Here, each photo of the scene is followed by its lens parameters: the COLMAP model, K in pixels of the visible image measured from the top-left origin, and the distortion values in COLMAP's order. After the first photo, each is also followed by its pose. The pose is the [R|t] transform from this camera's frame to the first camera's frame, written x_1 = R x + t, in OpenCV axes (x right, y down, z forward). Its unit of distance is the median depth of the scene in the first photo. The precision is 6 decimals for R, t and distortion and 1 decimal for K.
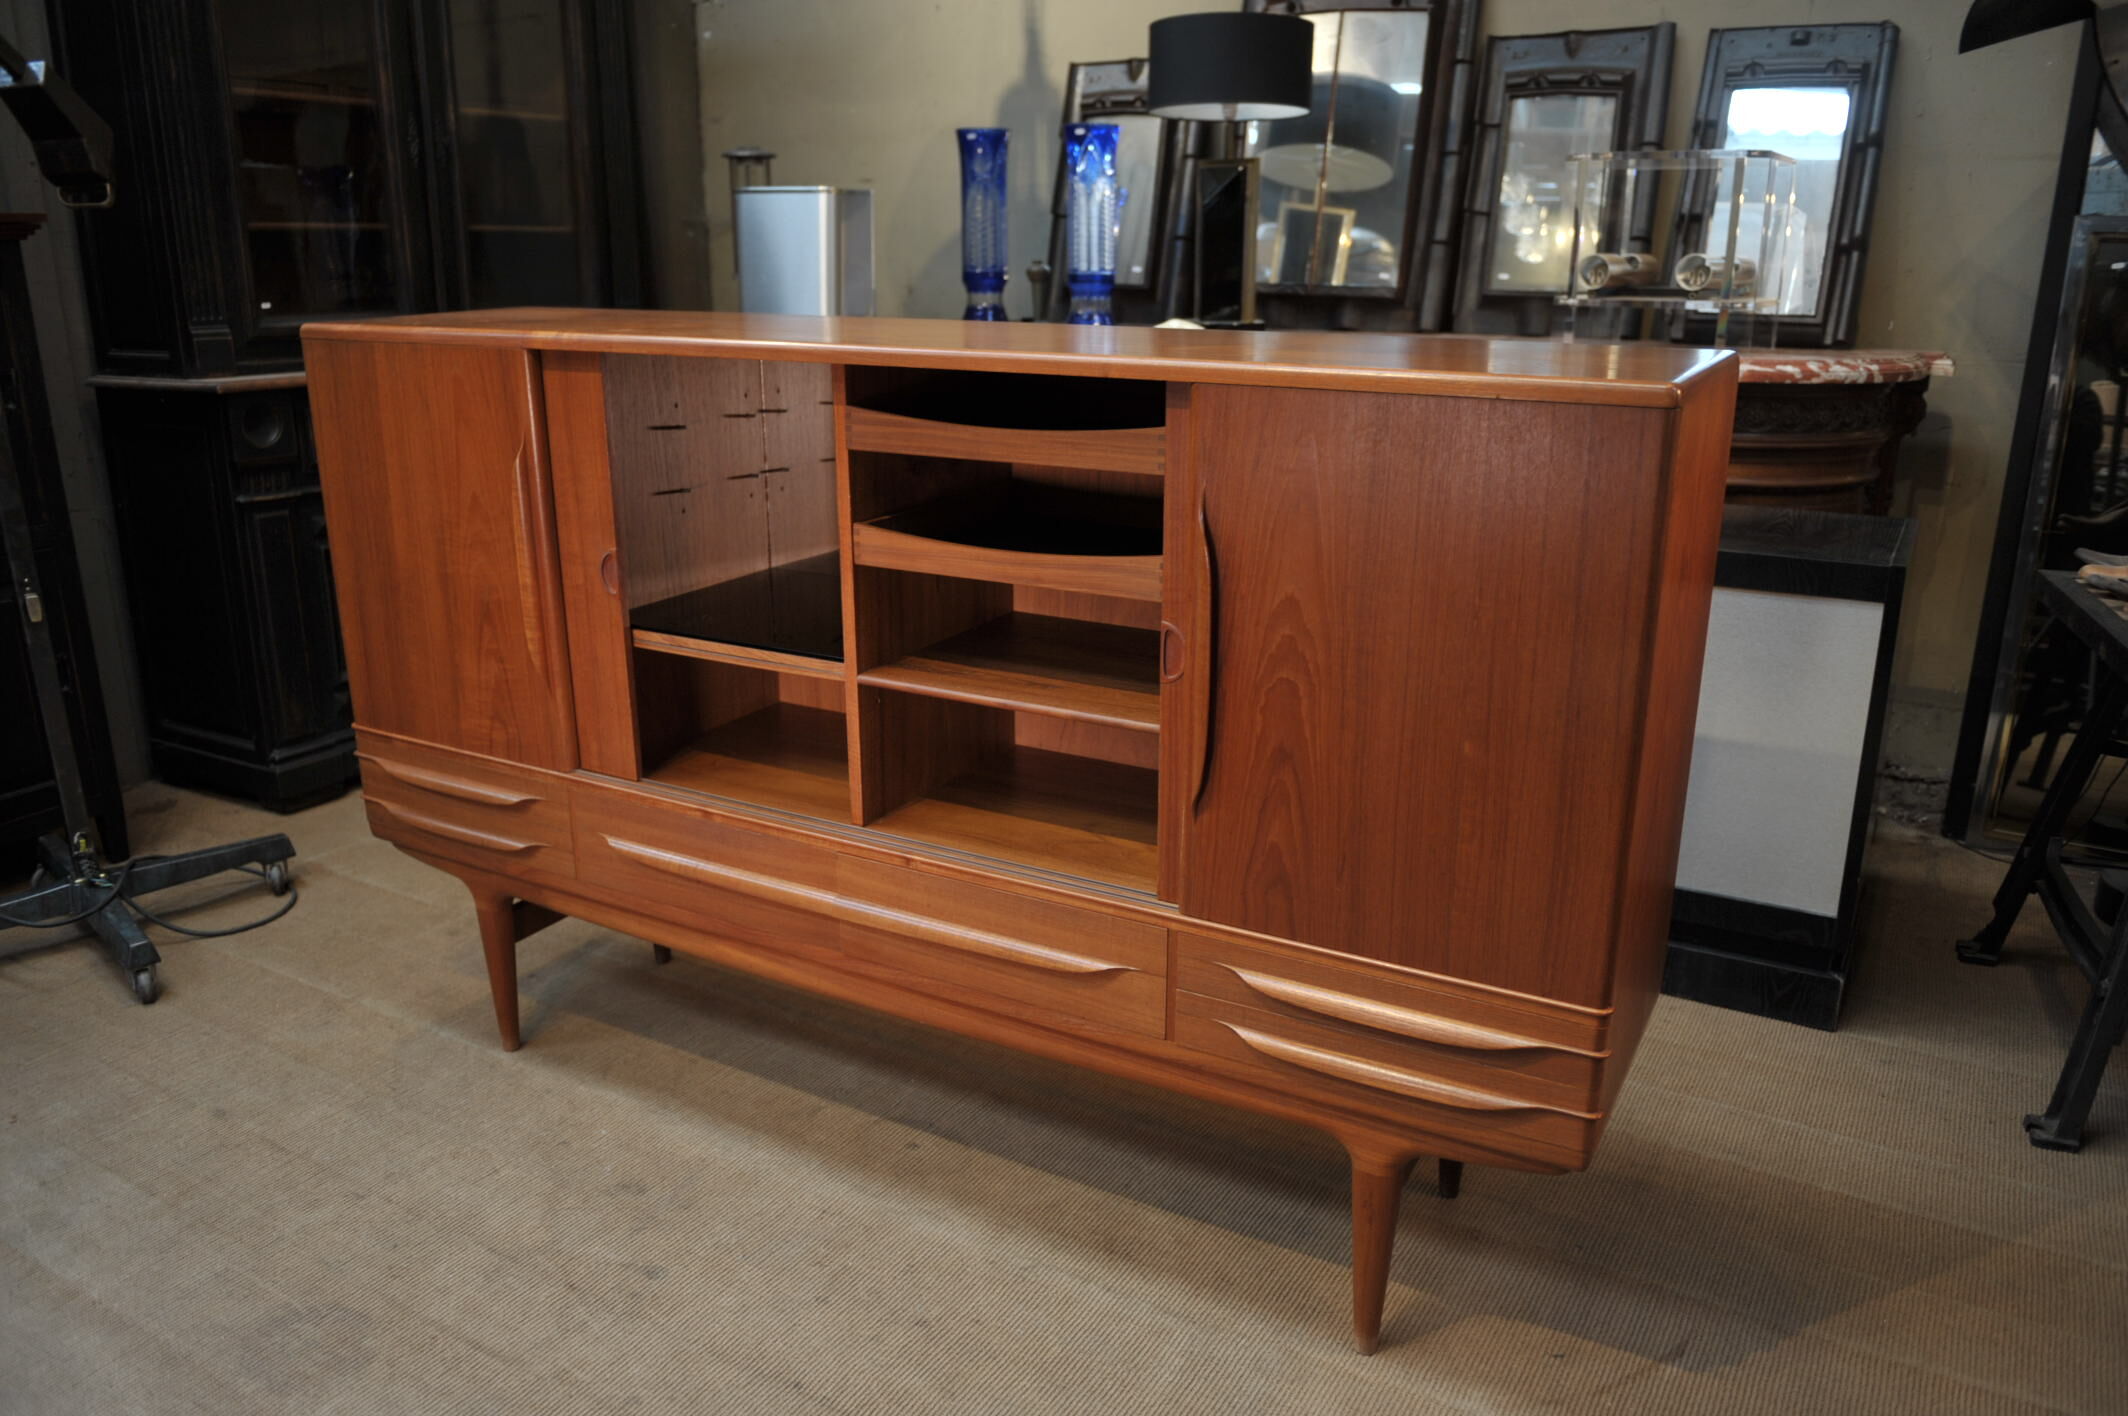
lens RADIAL K [[1573.7, 0, 1064.0], [0, 1573.7, 708.0], [0, 0, 1]] dist [-0.038565, -0.002305]
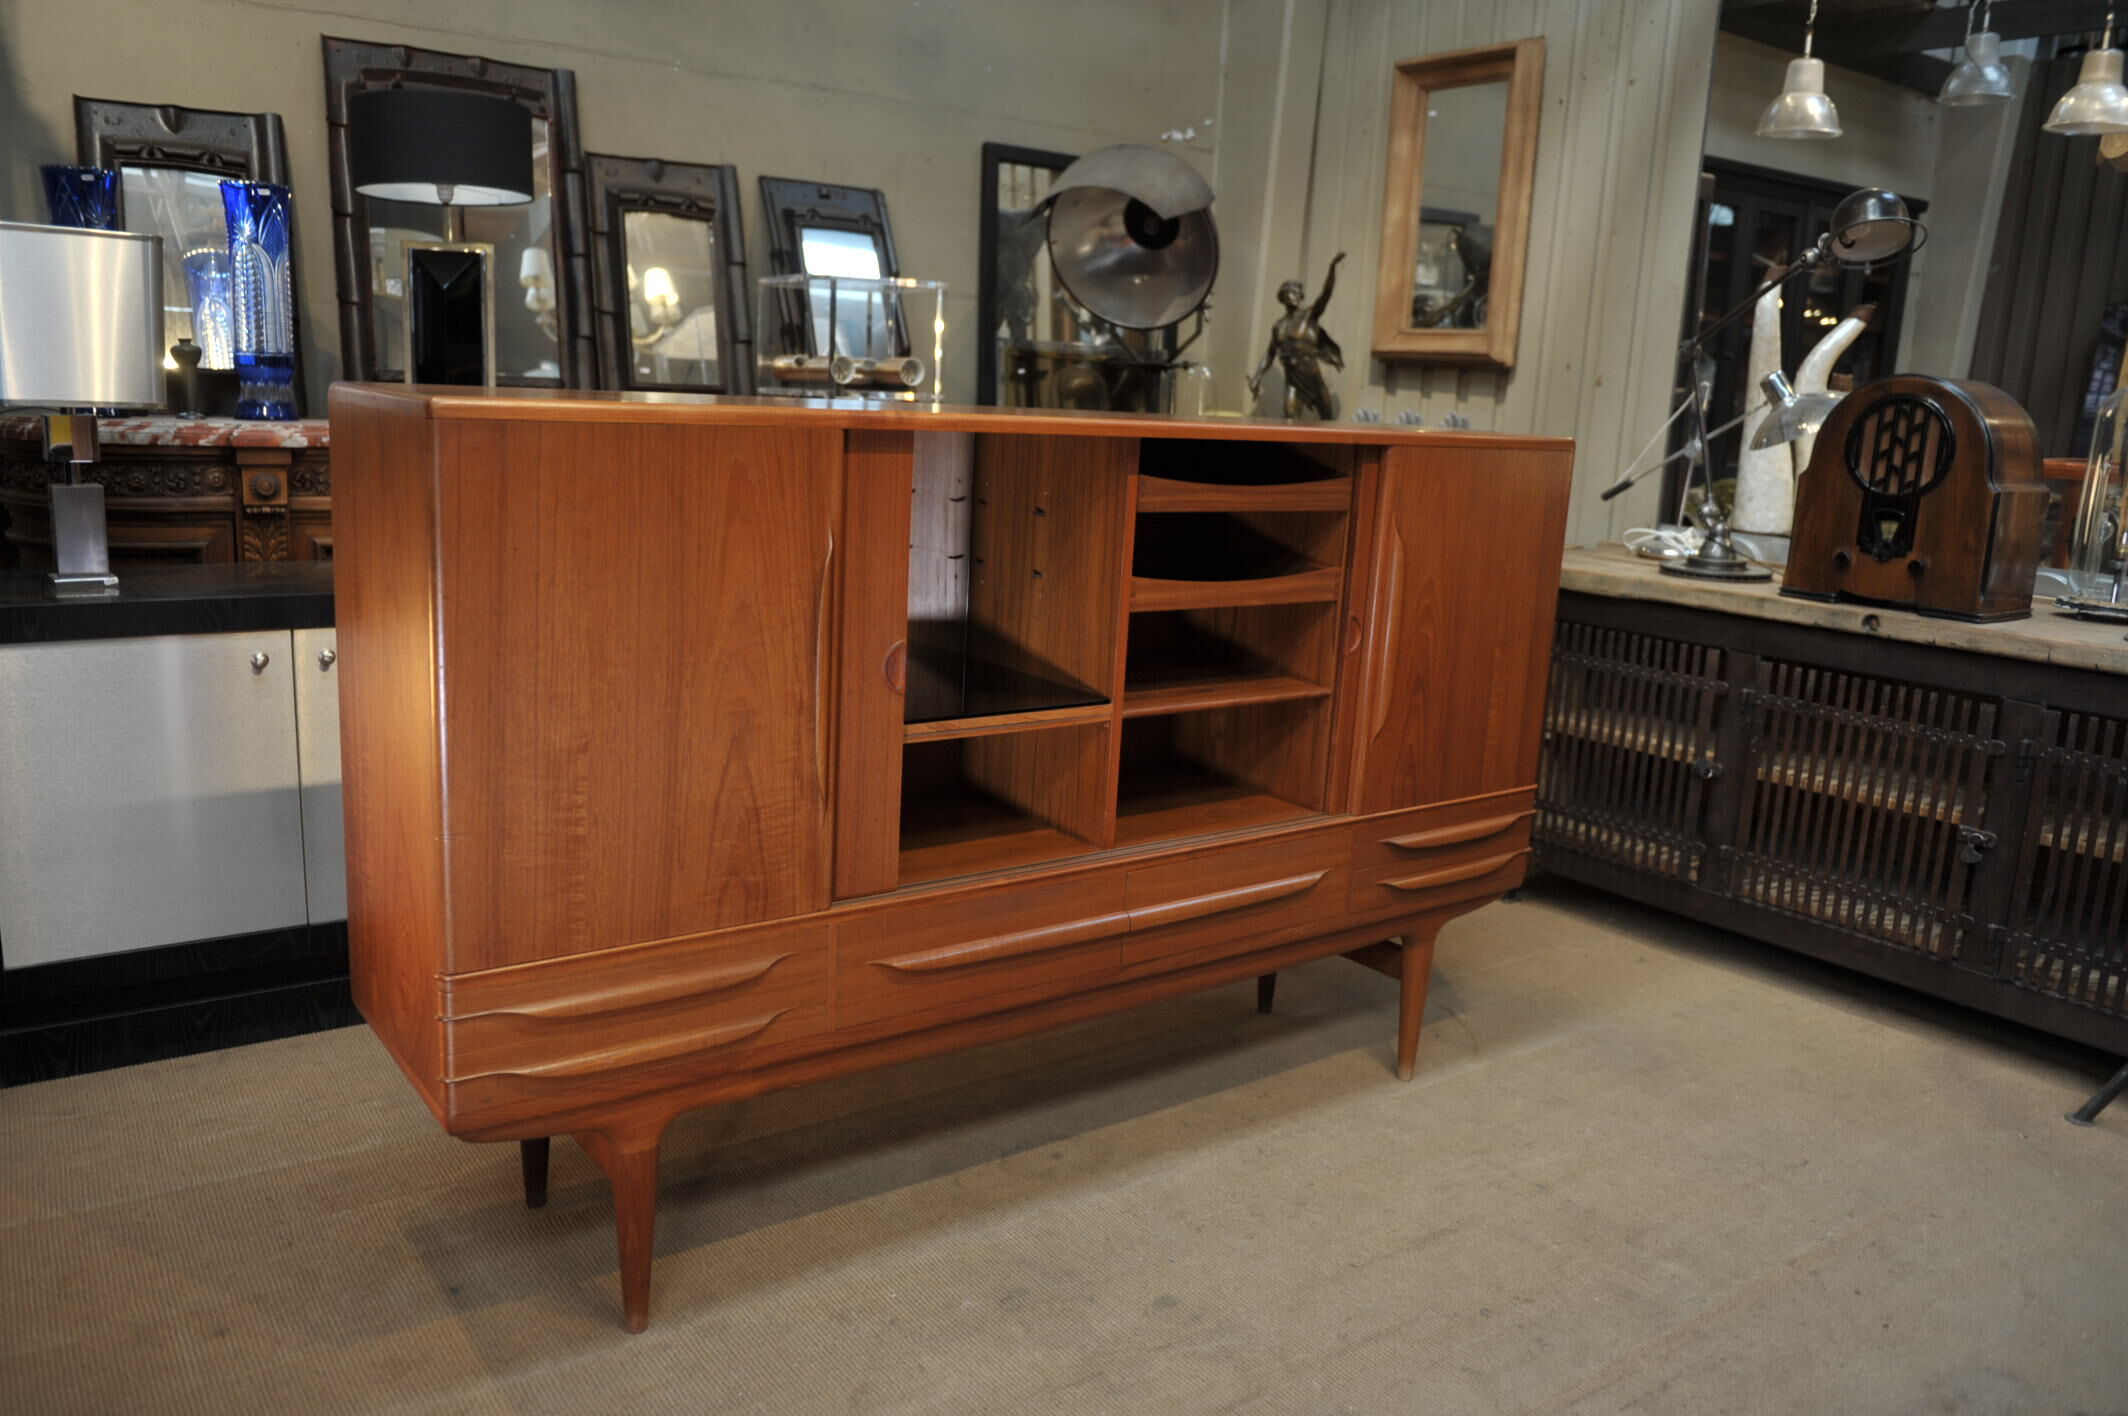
lens RADIAL K [[1573.7, 0, 1064.0], [0, 1573.7, 708.0], [0, 0, 1]] dist [-0.038565, -0.002305]
pose [[0.402110, -0.165745, 0.900464, -0.945740], [0.219401, 0.972268, 0.080986, -0.100619], [-0.888915, 0.164997, 0.427323, 0.445903]]
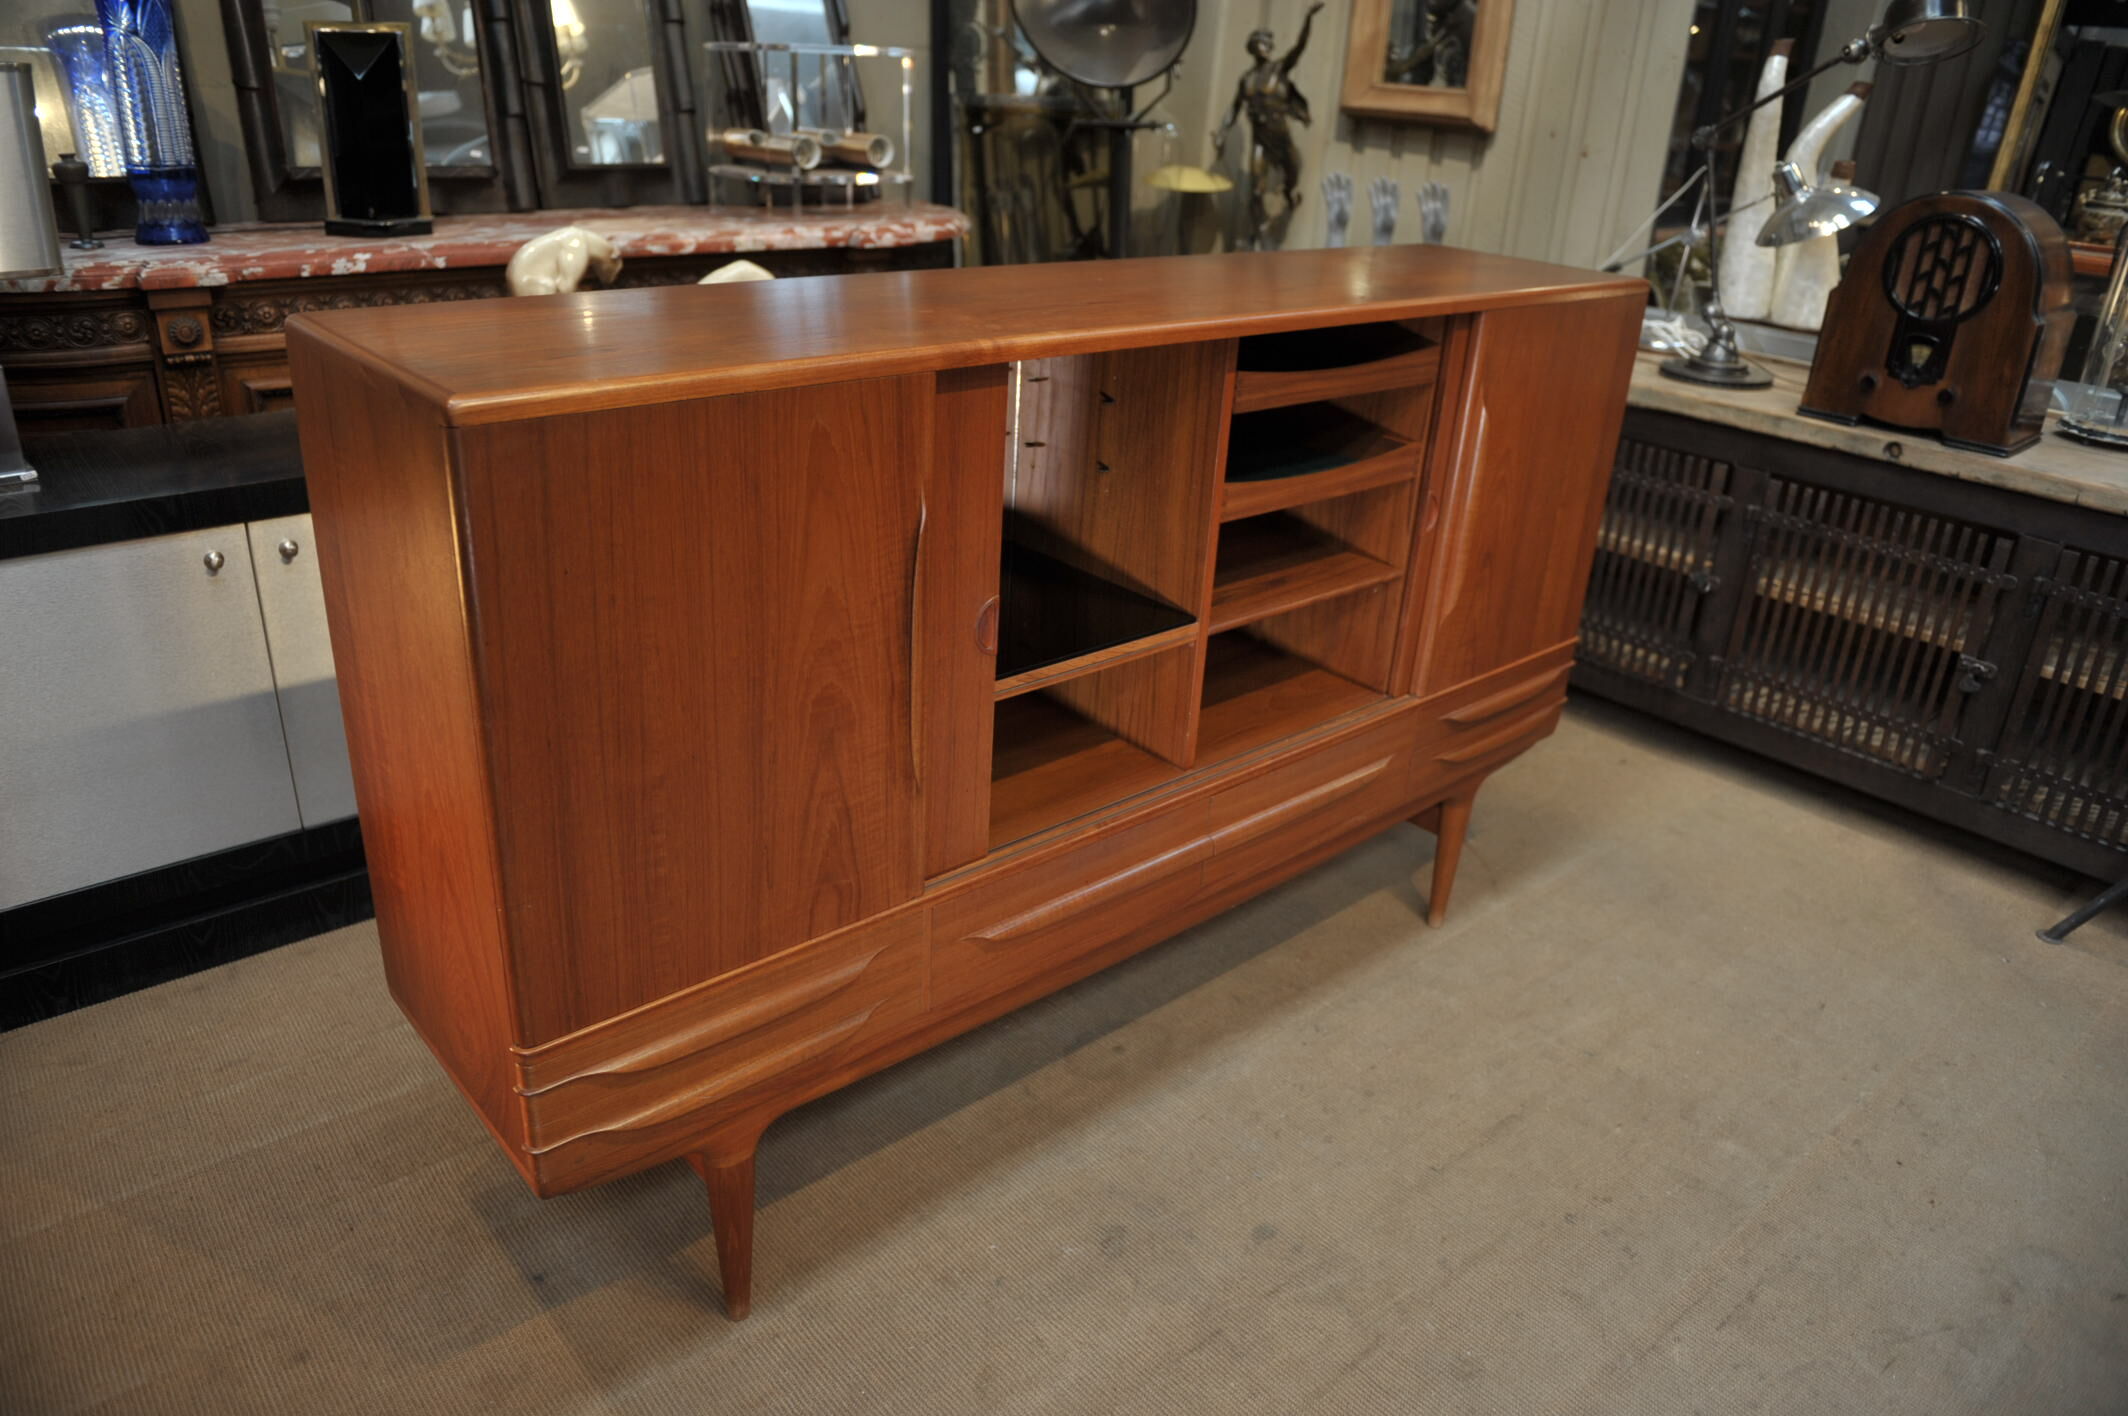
lens RADIAL K [[1444.6, 0, 1063.3], [0, 1444.6, 702.5], [0, 0, 1]] dist [-0.052672, -0.002956]
pose [[0.324626, -0.370217, 0.870378, -0.817270], [0.226874, 0.923828, 0.308335, -0.235804], [-0.918230, 0.097373, 0.383891, 0.586721]]
